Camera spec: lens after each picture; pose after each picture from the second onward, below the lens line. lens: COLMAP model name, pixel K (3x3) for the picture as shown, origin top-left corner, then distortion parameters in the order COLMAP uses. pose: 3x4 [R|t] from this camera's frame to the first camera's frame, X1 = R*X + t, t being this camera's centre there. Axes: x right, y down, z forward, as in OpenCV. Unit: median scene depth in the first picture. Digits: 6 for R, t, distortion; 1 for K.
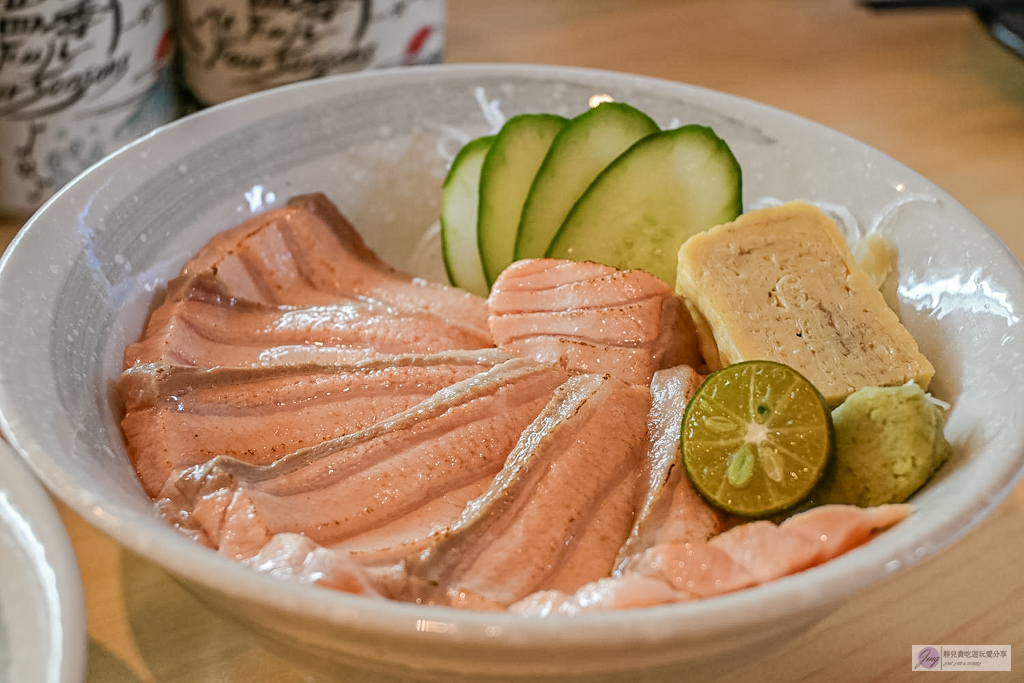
lens RADIAL K [[1782.5, 0, 516.8], [0, 1782.5, 341.7], [0, 0, 1]] dist [-0.032663, 0.000000]
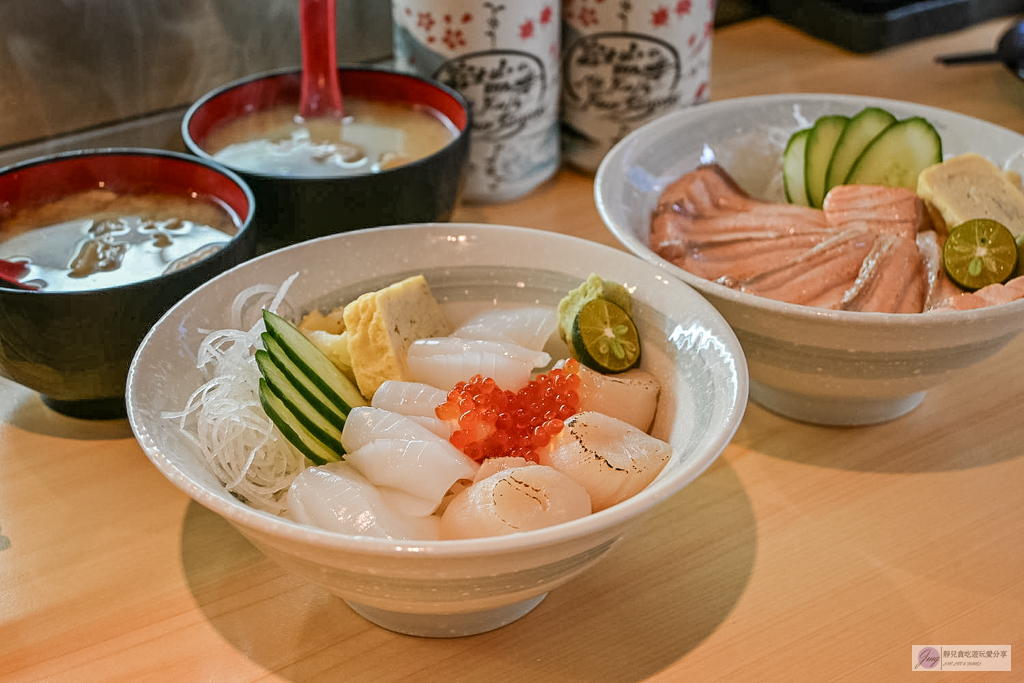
lens RADIAL K [[1607.8, 0, 497.9], [0, 1607.8, 330.1], [0, 0, 1]] dist [-0.008584, 0.000000]
pose [[0.998926, -0.044057, 0.014338, -0.414152], [0.044619, 0.998137, -0.041616, 0.173755], [-0.012478, 0.042211, 0.999031, -0.794167]]
